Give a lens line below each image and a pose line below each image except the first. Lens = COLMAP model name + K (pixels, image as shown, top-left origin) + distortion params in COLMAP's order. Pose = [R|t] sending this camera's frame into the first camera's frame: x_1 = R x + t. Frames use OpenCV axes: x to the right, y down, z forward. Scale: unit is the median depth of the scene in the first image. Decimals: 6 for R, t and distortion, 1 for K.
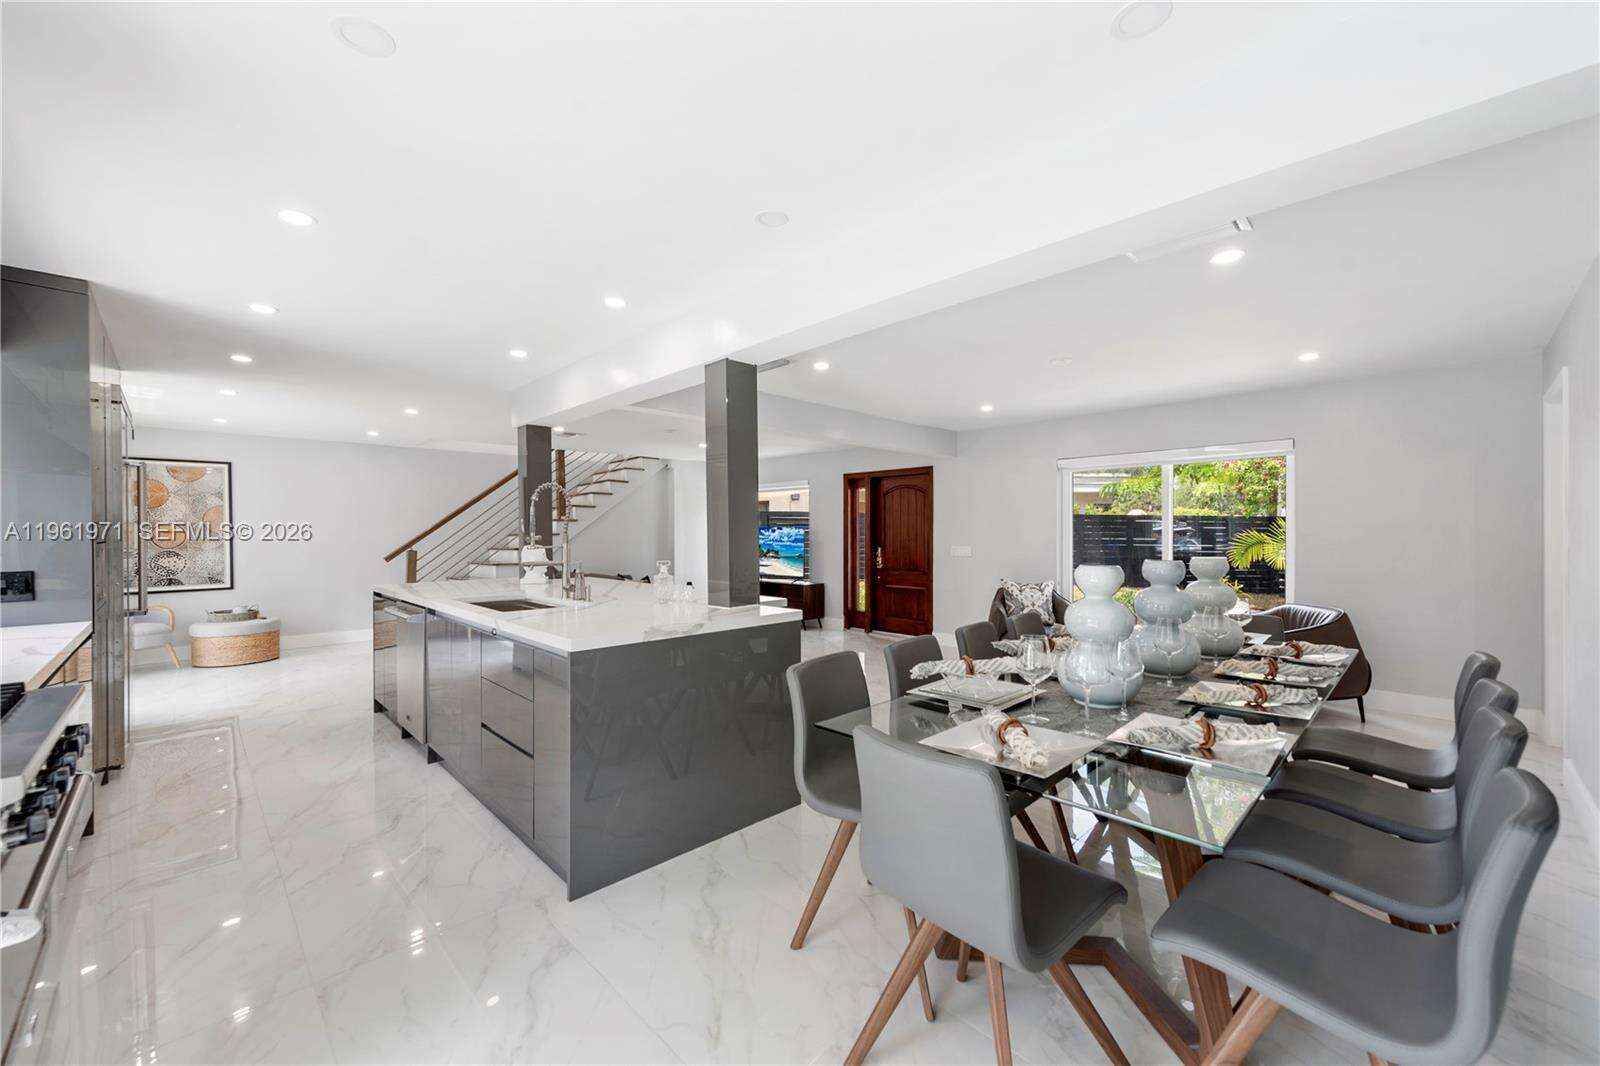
lens RADIAL K [[644.0, 0, 805.0], [0, 644.0, 536.0], [0, 0, 1]] dist [0.003668, -0.001107]
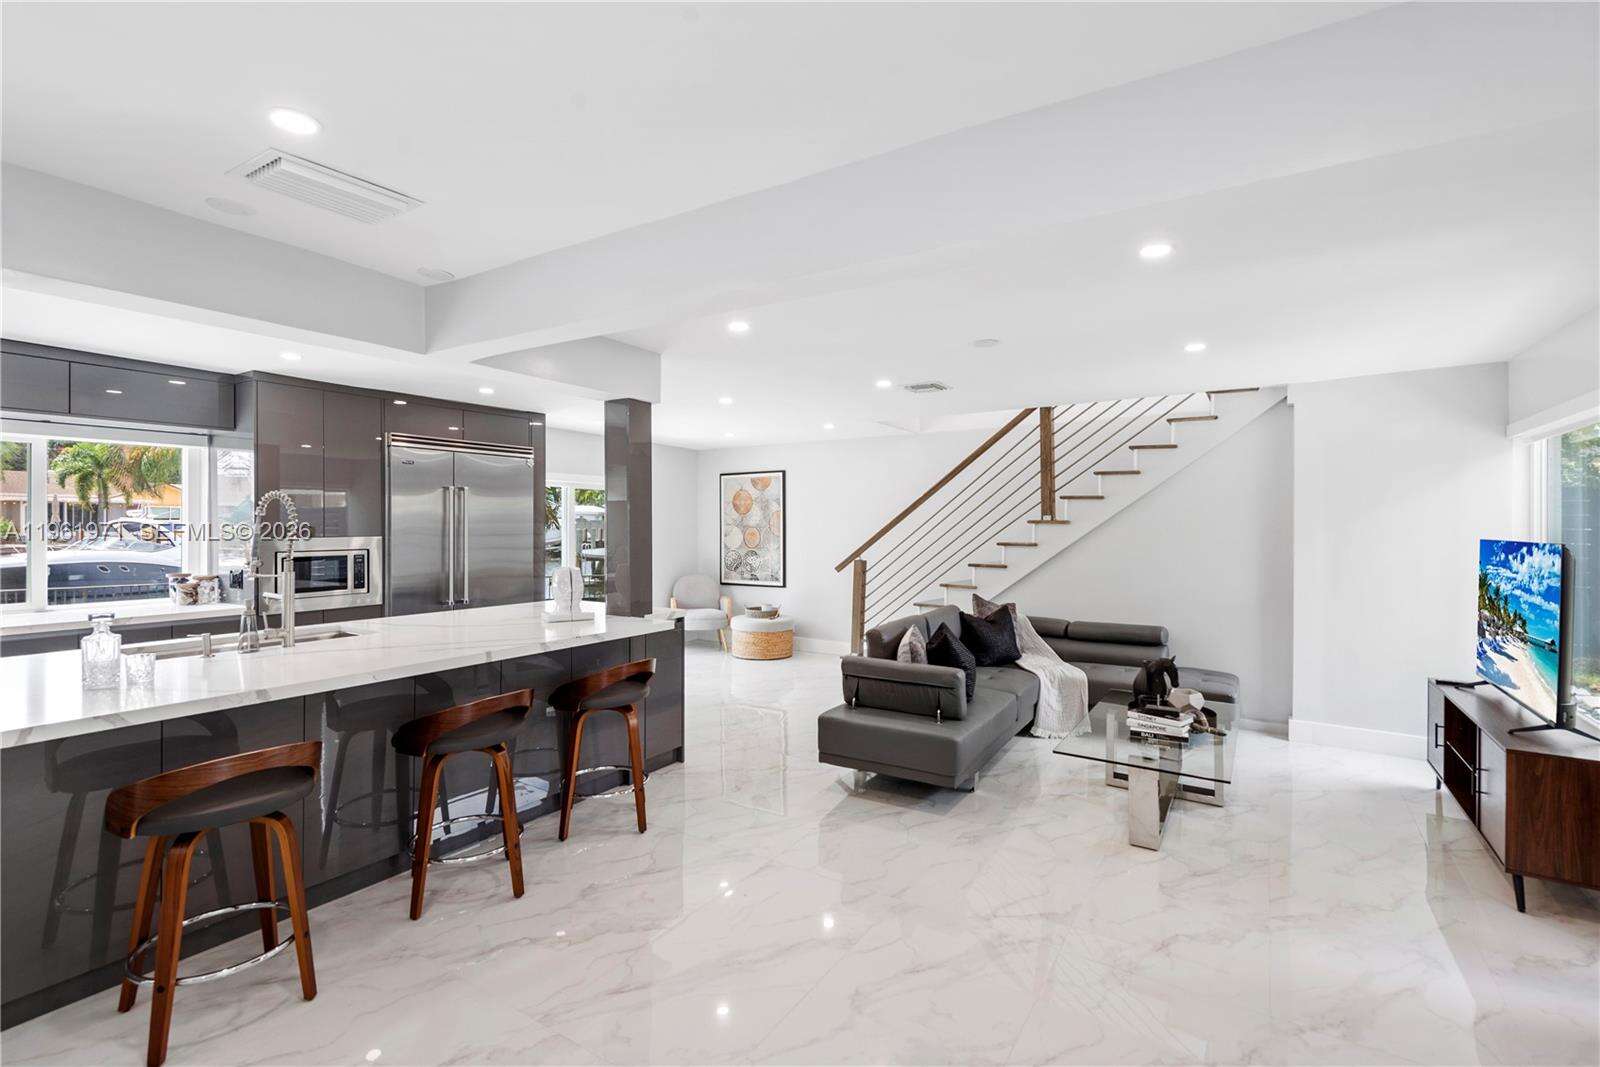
lens RADIAL K [[736.2, 0, 802.2], [0, 736.2, 530.1], [0, 0, 1]] dist [0.012019, -0.001821]
pose [[0.201959, 0.011756, -0.979323, 0.326702], [-0.008755, 0.999910, 0.010197, -0.027384], [0.979355, 0.006514, 0.202043, 0.788804]]
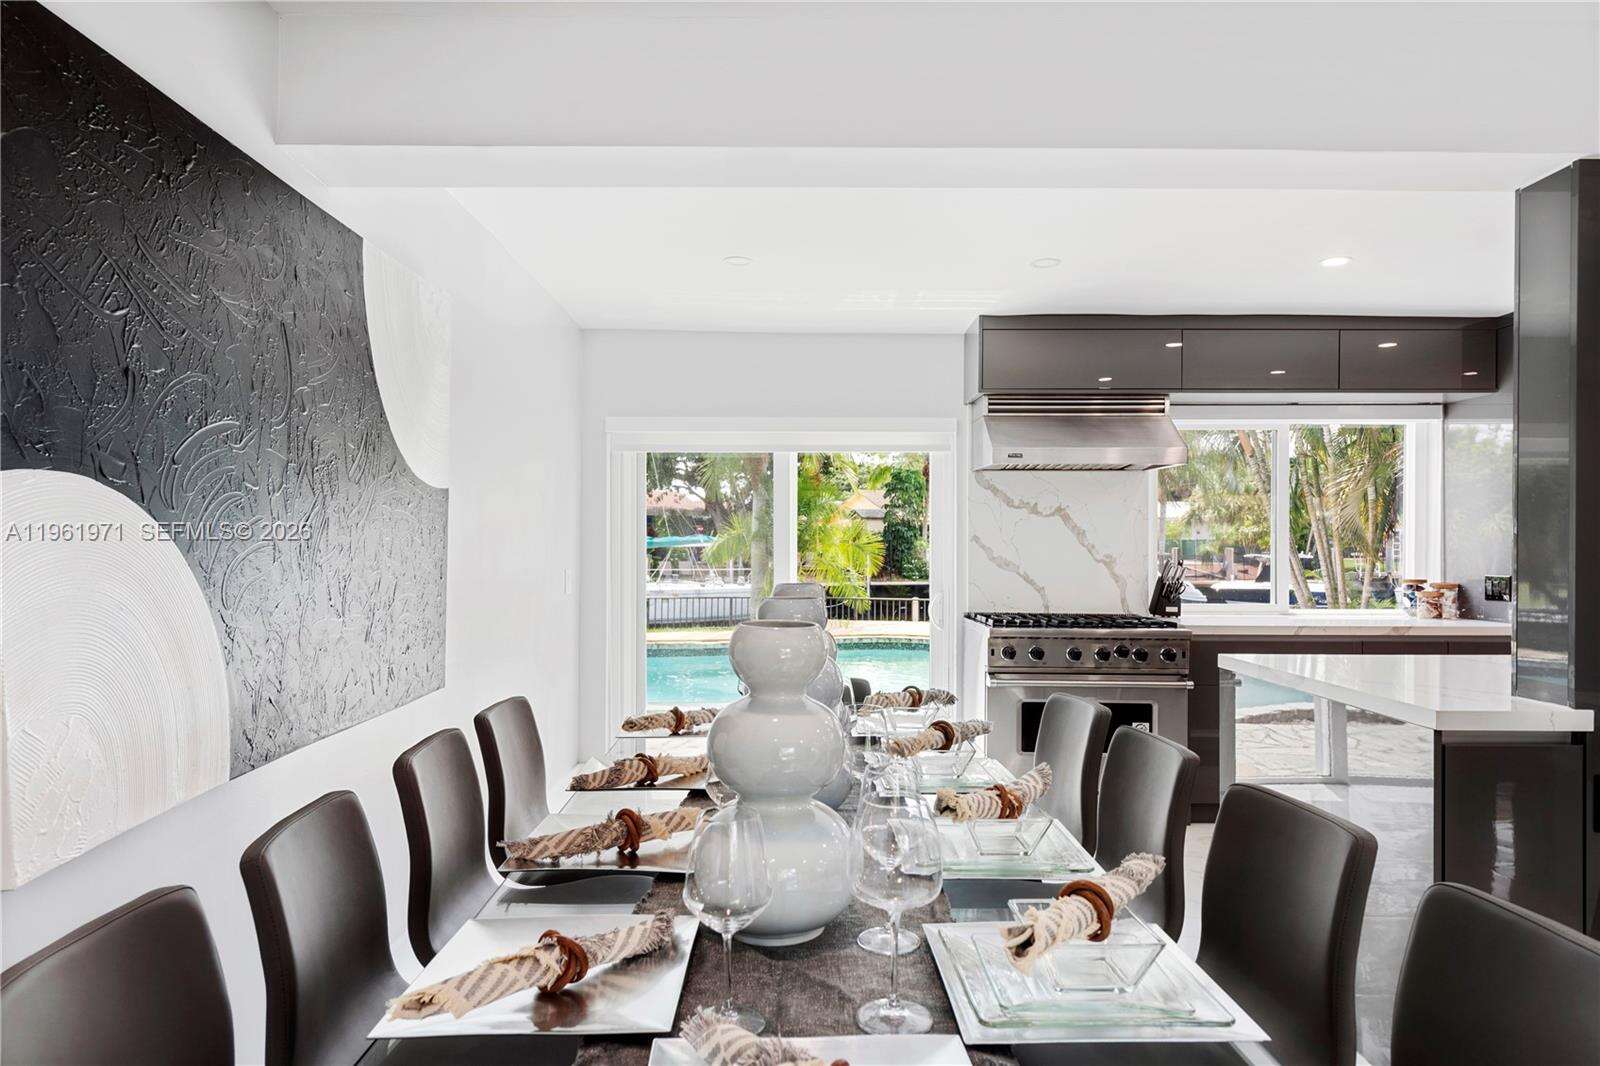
lens RADIAL K [[1005.4, 0, 796.5], [0, 1005.4, 545.1], [0, 0, 1]] dist [0.001905, -0.002676]
pose [[-0.706679, 0.001917, -0.707532, 0.389146], [-0.004936, 0.999959, 0.007639, -0.002973], [0.707517, 0.008891, -0.706640, 0.558415]]
